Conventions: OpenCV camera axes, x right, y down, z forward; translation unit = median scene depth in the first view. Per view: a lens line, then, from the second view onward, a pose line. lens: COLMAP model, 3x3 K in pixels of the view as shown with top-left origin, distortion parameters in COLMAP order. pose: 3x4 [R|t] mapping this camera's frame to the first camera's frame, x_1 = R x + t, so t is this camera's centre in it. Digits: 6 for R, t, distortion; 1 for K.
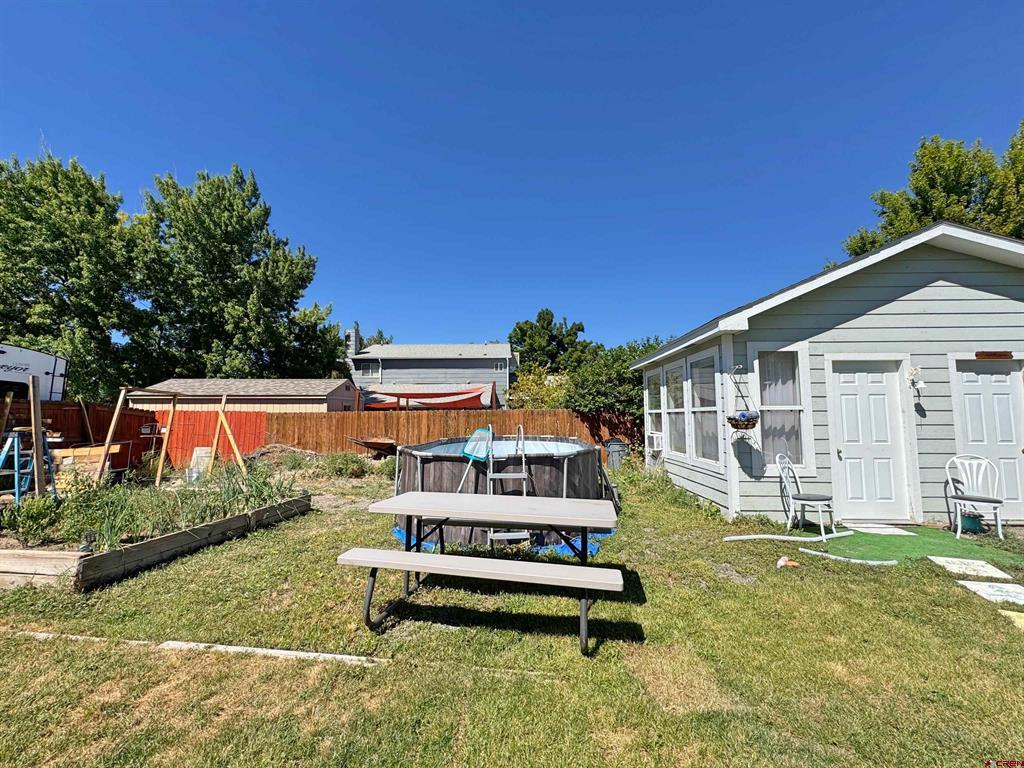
lens RADIAL K [[409.1, 0, 511.6], [0, 409.1, 383.3], [0, 0, 1]] dist [-0.005060, 0.000916]
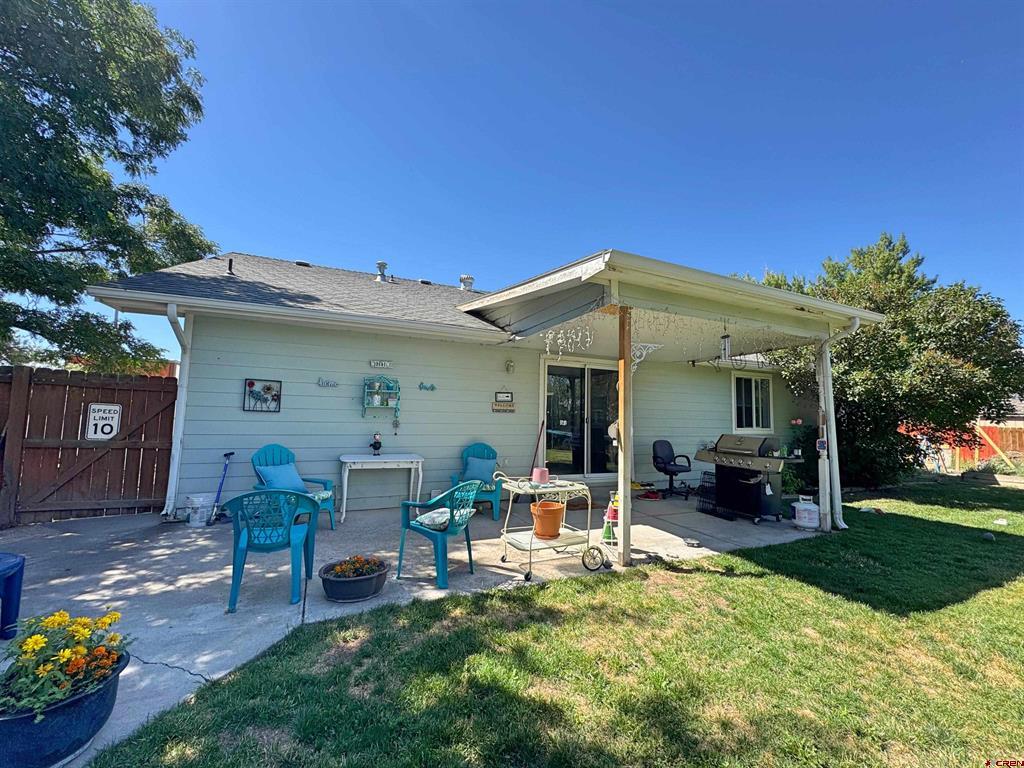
lens RADIAL K [[409.1, 0, 512.9], [0, 409.1, 382.6], [0, 0, 1]] dist [-0.005060, 0.000916]
pose [[0.454018, -0.057272, -0.889150, -0.280383], [0.045886, 0.998111, -0.040860, -0.207780], [0.889810, -0.022248, 0.455789, -2.303803]]
